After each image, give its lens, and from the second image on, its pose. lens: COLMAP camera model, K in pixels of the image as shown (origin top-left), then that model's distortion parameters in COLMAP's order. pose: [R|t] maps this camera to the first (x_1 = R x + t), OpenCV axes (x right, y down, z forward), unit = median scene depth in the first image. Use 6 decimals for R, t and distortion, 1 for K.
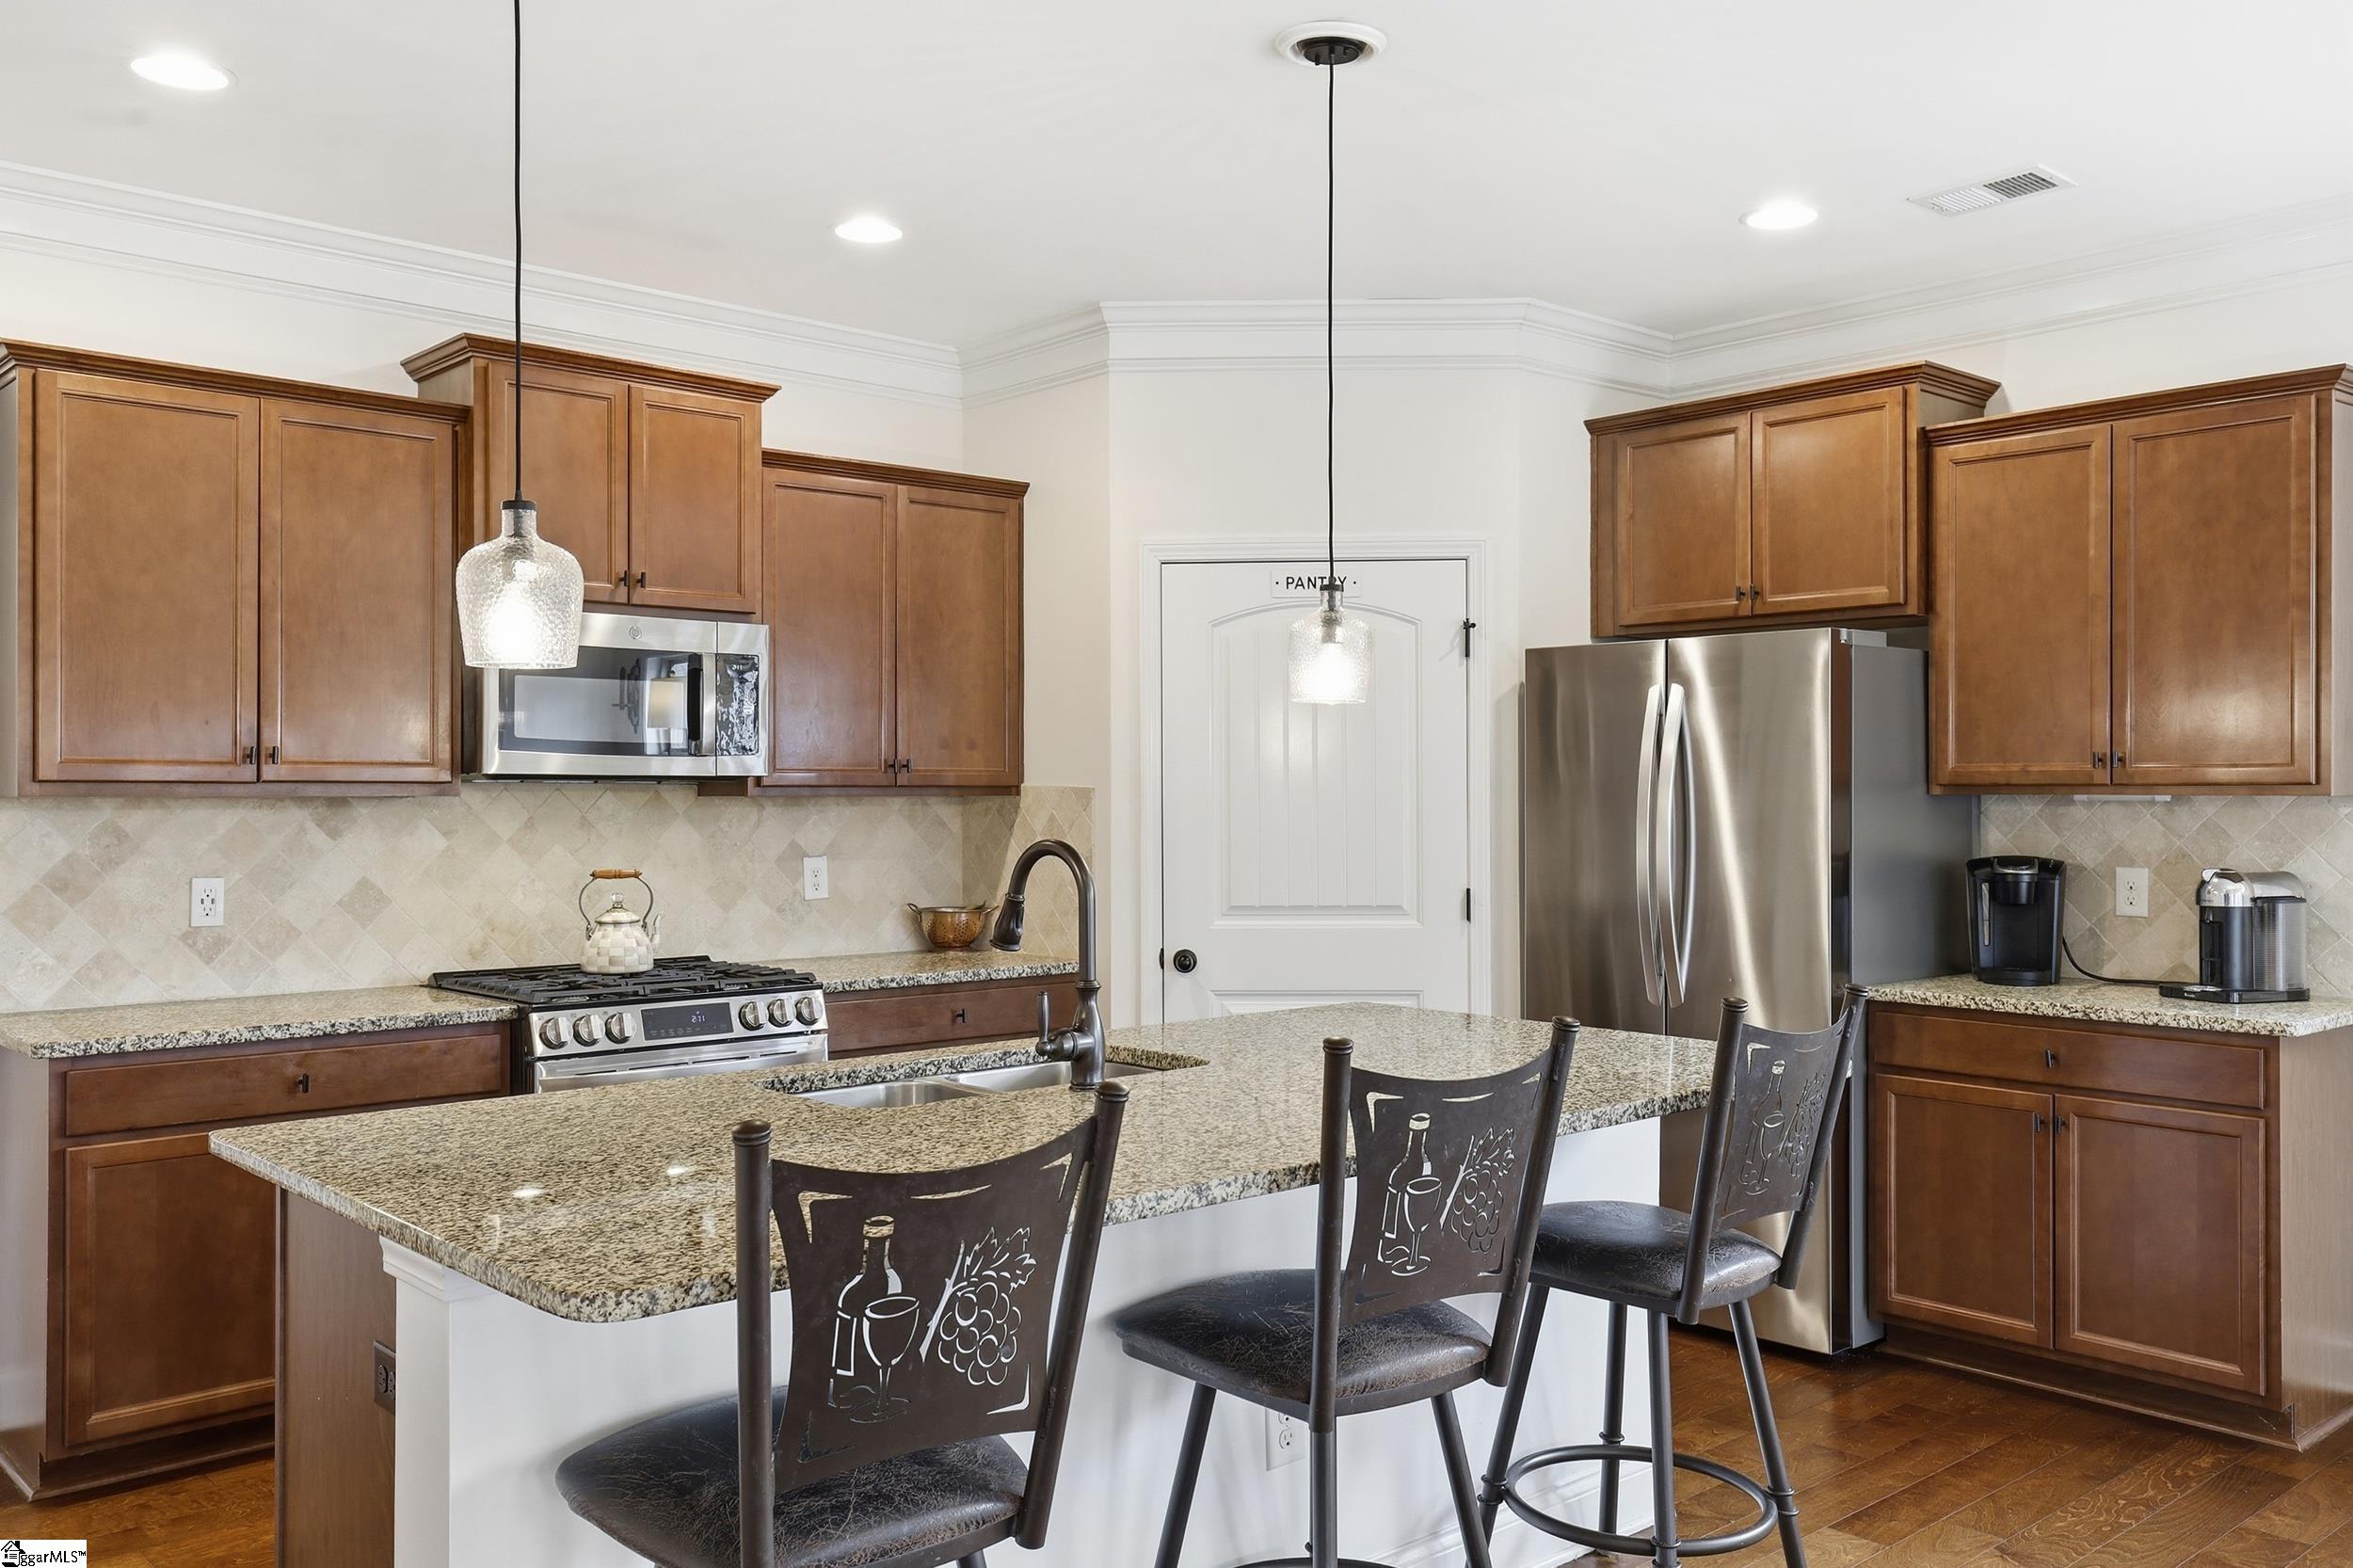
lens RADIAL K [[1901.2, 0, 1169.3], [0, 1901.2, 781.3], [0, 0, 1]] dist [0.040953, 0.014093]
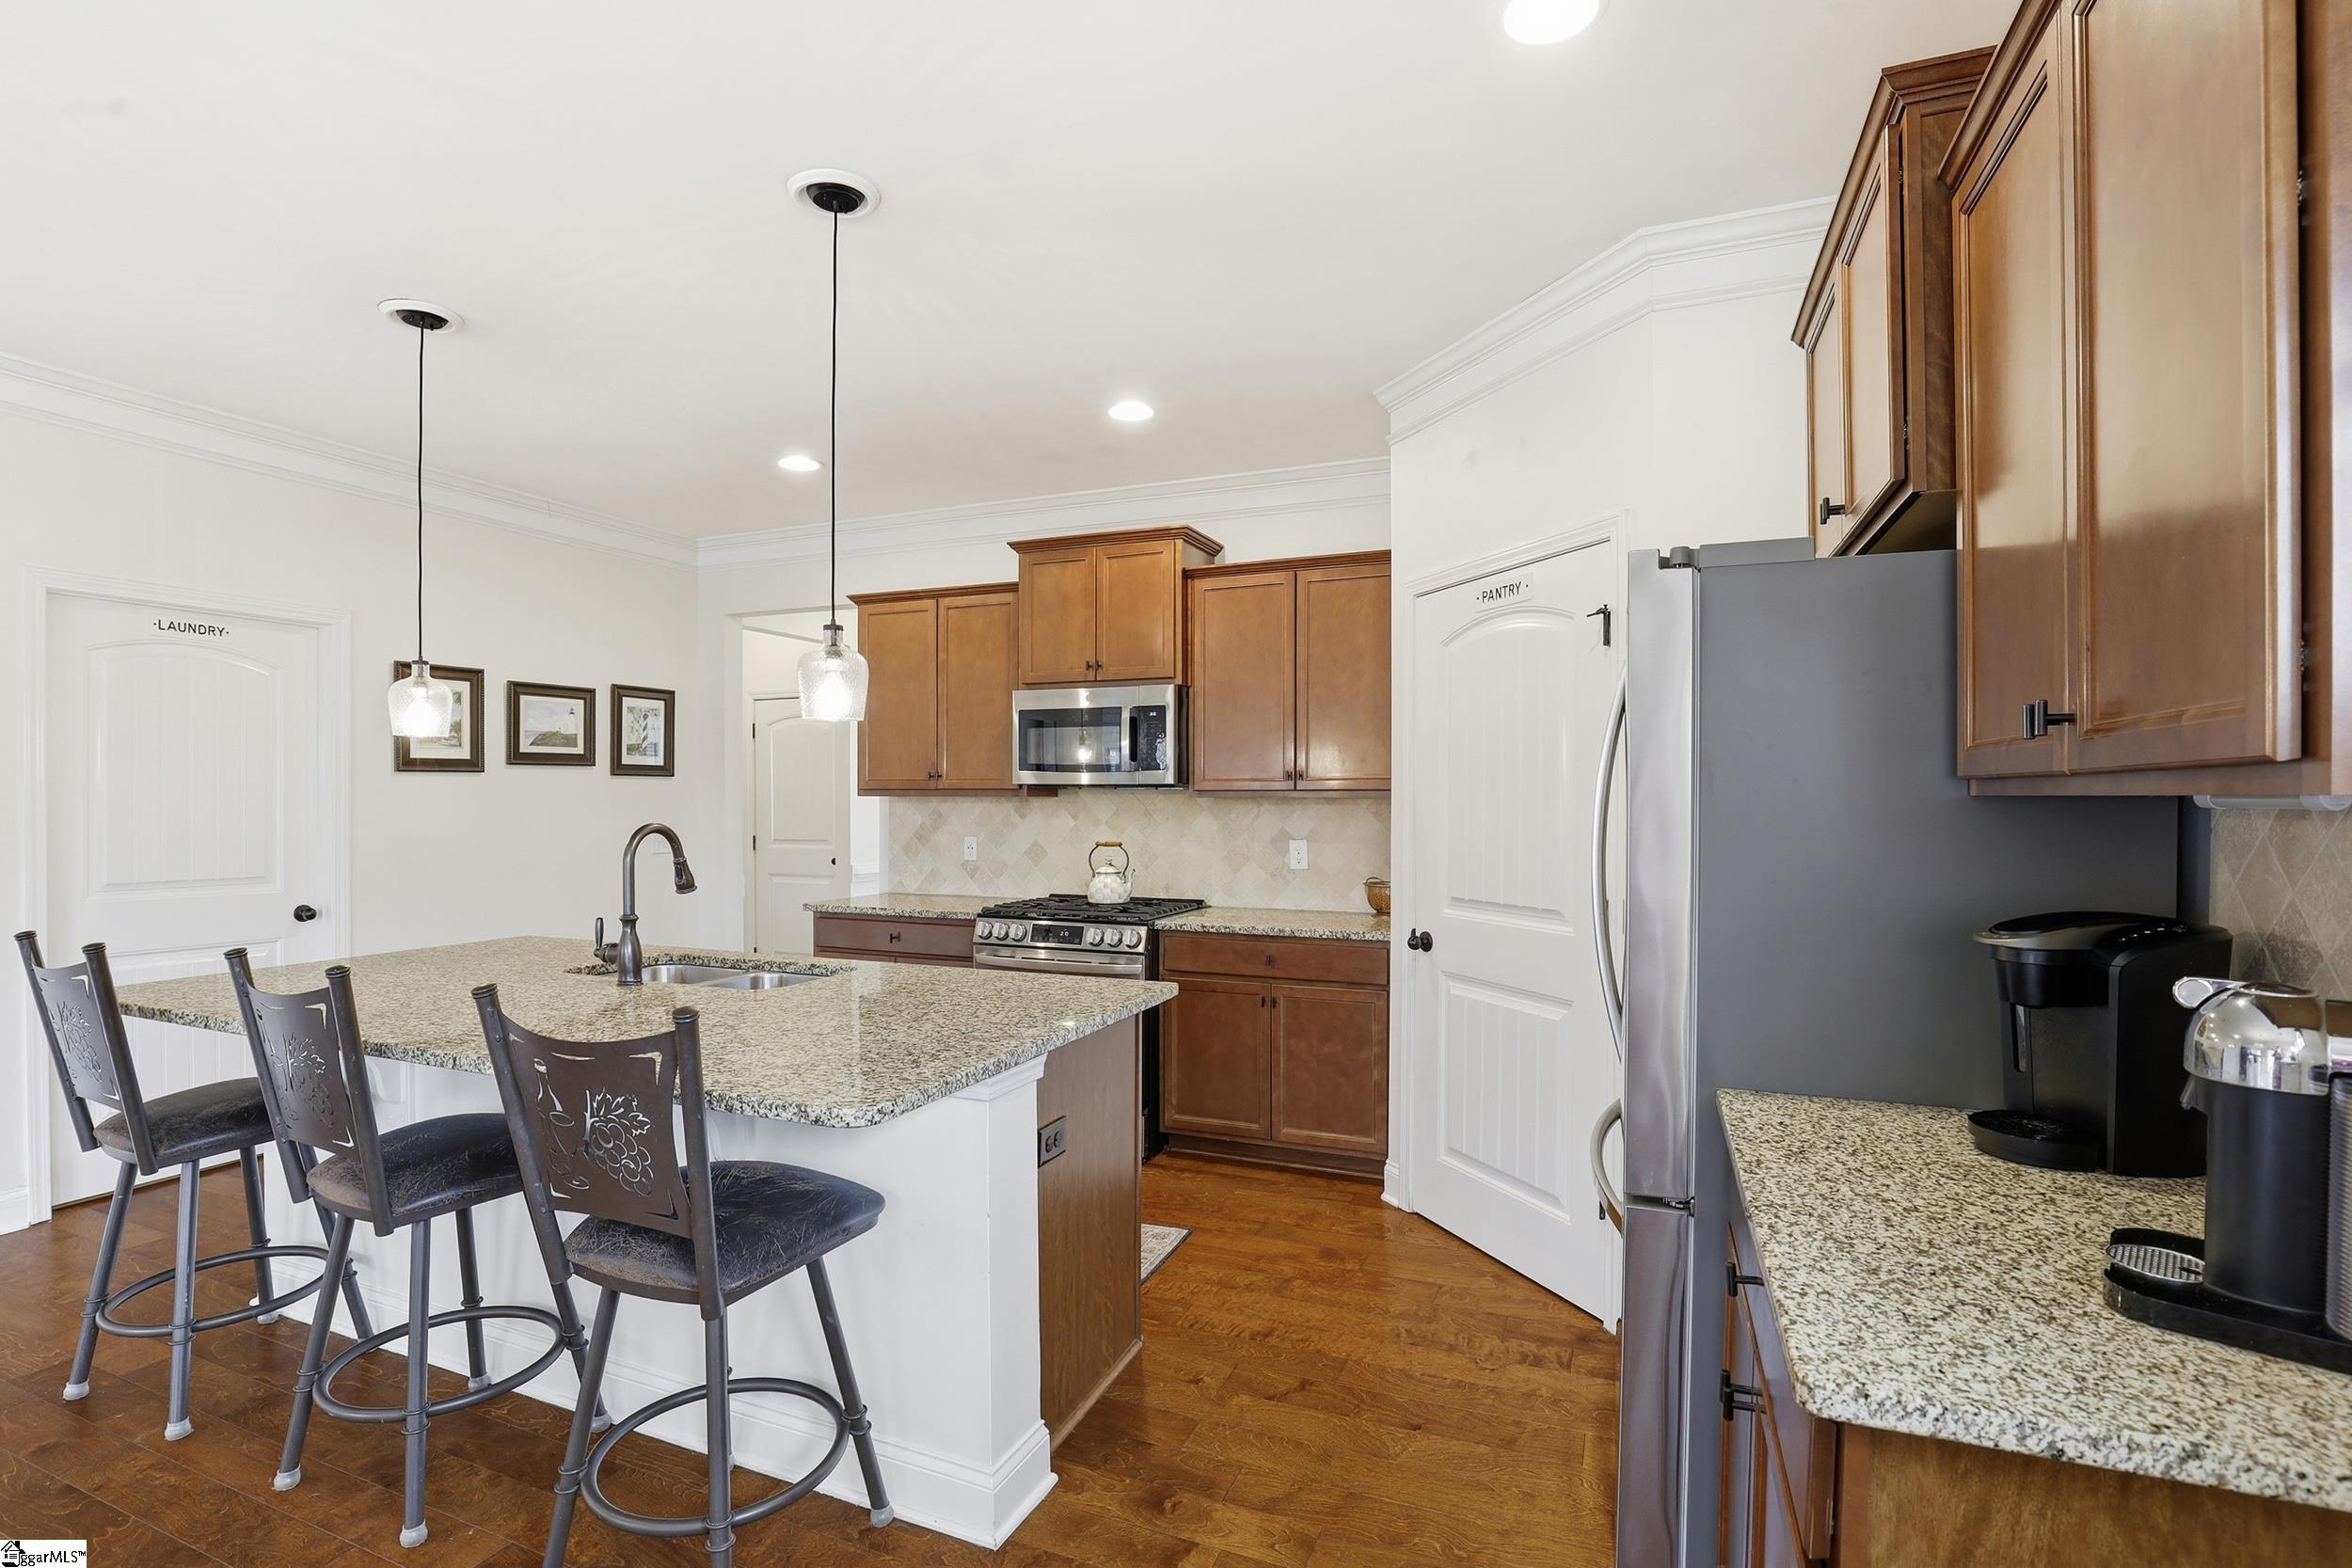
lens RADIAL K [[1092.5, 0, 1195.5], [0, 1092.5, 801.2], [0, 0, 1]] dist [-0.034196, 0.005554]
pose [[0.442530, 0.004842, -0.896741, 0.606101], [0.004962, 0.999957, 0.007848, 0.004502], [0.896740, -0.007922, 0.442487, 0.662958]]
